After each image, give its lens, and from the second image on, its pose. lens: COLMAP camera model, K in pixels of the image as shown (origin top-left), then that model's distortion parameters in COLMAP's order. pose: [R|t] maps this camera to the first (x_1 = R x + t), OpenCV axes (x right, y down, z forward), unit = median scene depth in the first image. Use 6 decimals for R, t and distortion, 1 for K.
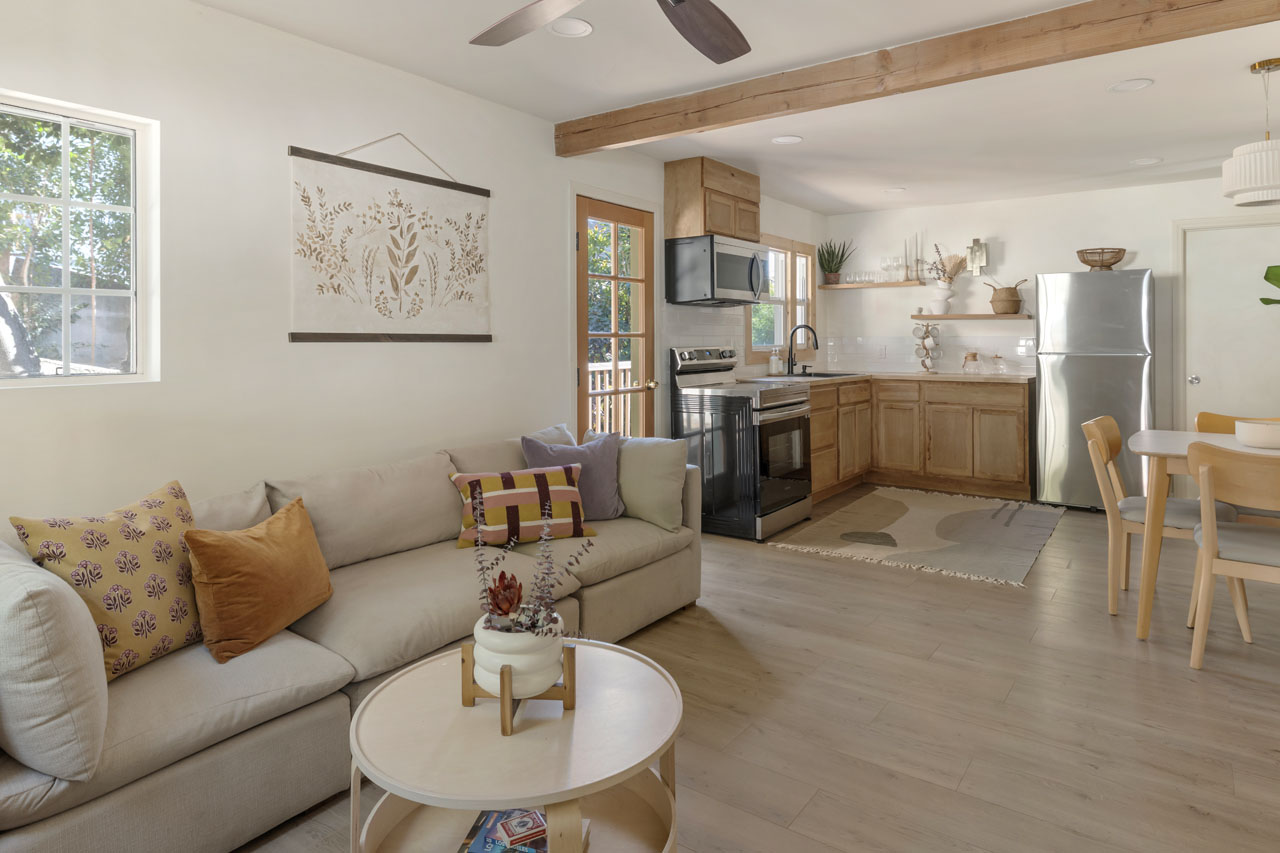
lens RADIAL K [[745.3, 0, 636.5], [0, 745.3, 341.4], [0, 0, 1]] dist [-0.001178, -0.000203]
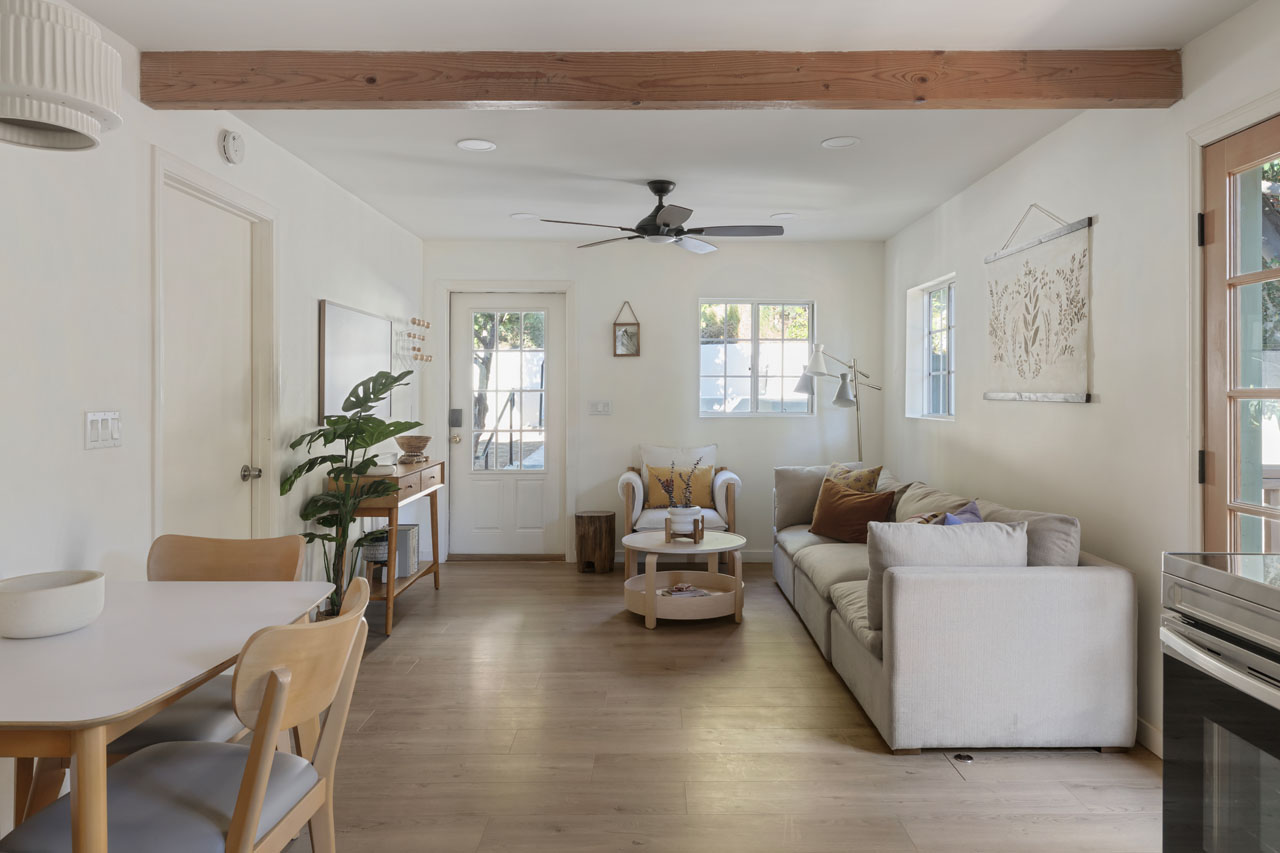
lens RADIAL K [[820.7, 0, 669.3], [0, 820.7, 384.6], [0, 0, 1]] dist [0.001957, -0.000126]
pose [[-0.791588, -0.000585, -0.611055, 0.468175], [0.004197, 0.999971, -0.006394, -0.009789], [0.611041, -0.007626, -0.791562, 0.930143]]
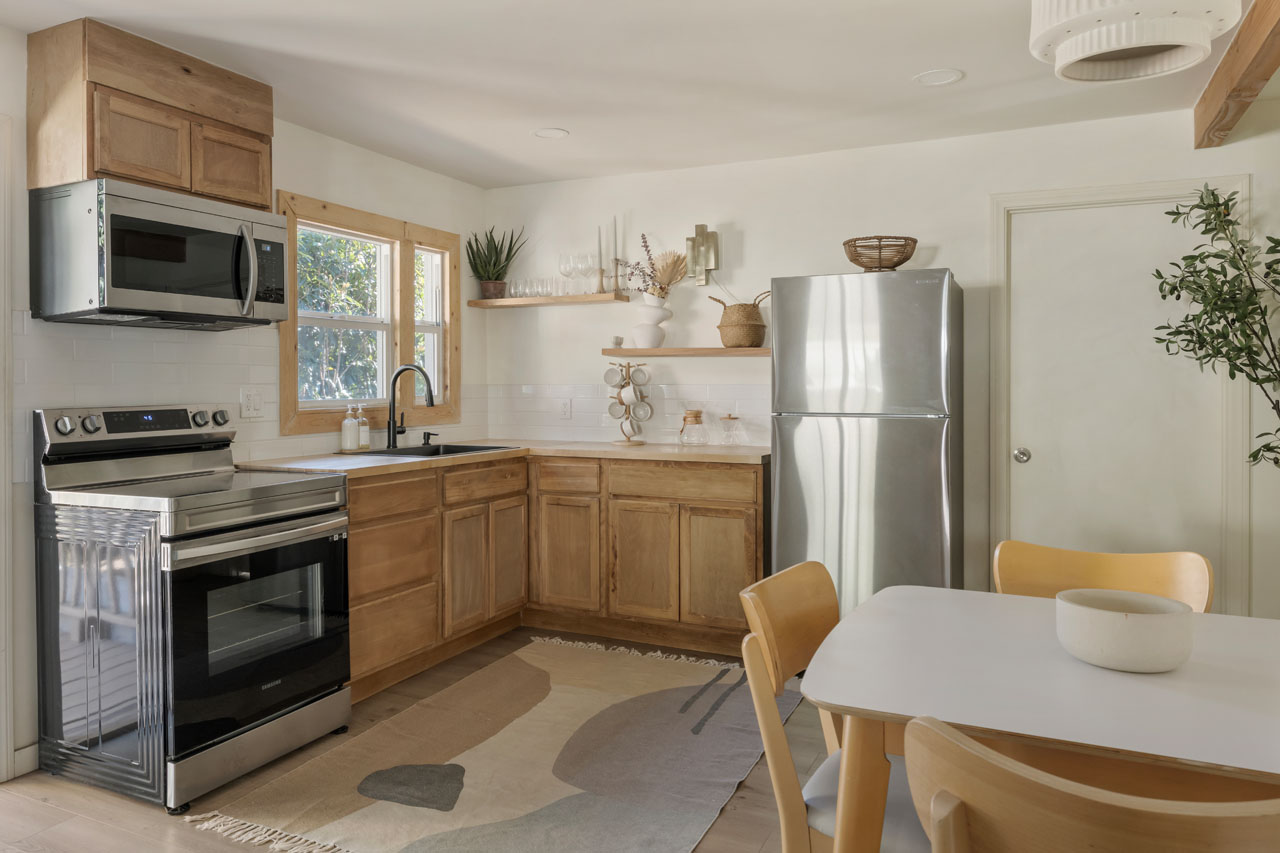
lens RADIAL K [[906.6, 0, 550.3], [0, 906.6, 393.1], [0, 0, 1]] dist [0.001428, 0.000491]
pose [[0.991021, -0.001912, 0.133692, 0.262930], [0.001059, 0.999979, 0.006446, -0.004686], [-0.133702, -0.006246, 0.991002, 0.310283]]
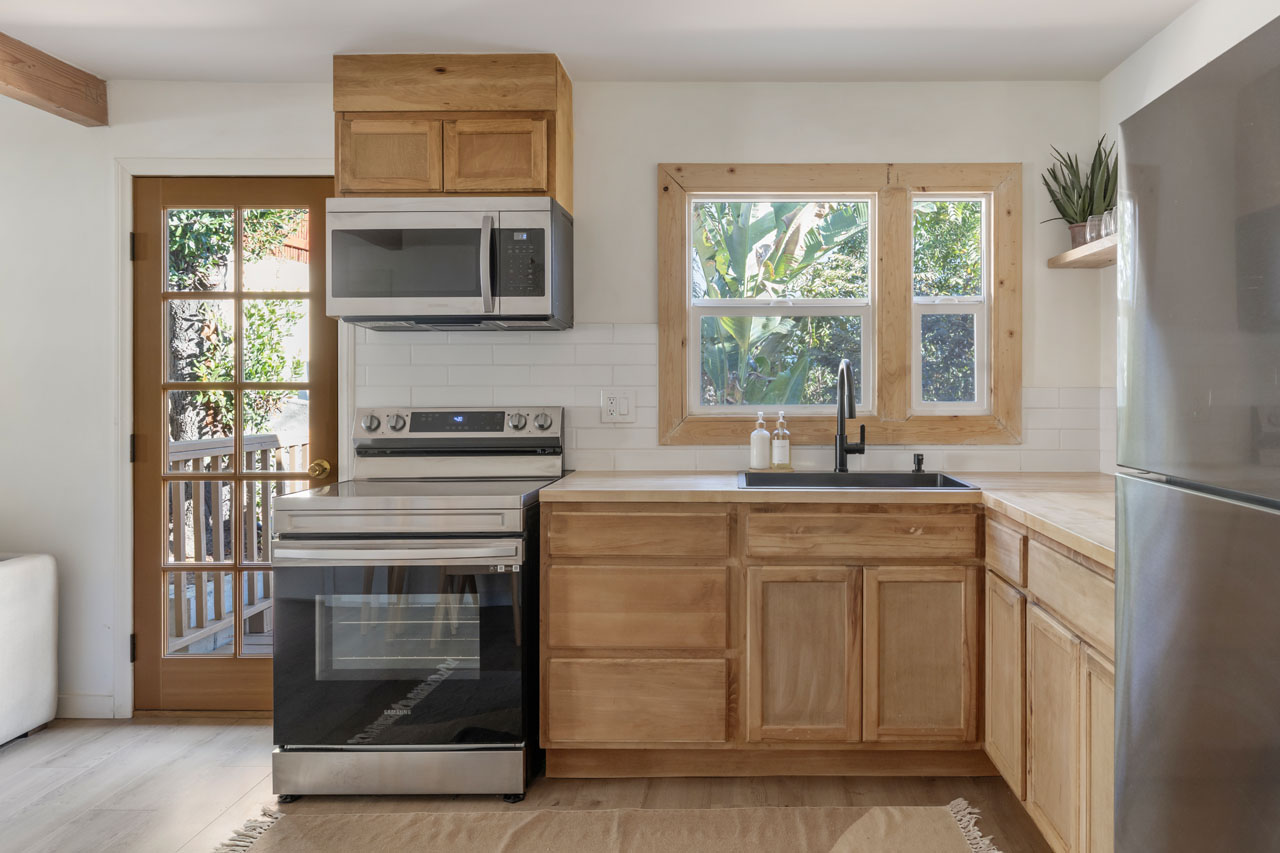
lens RADIAL K [[887.5, 0, 729.1], [0, 887.5, 396.2], [0, 0, 1]] dist [0.002249, -0.000649]
pose [[0.592401, 0.013816, -0.805525, 0.660062], [-0.002987, 0.999884, 0.014952, -0.009626], [0.805637, -0.006451, 0.592374, 0.714204]]
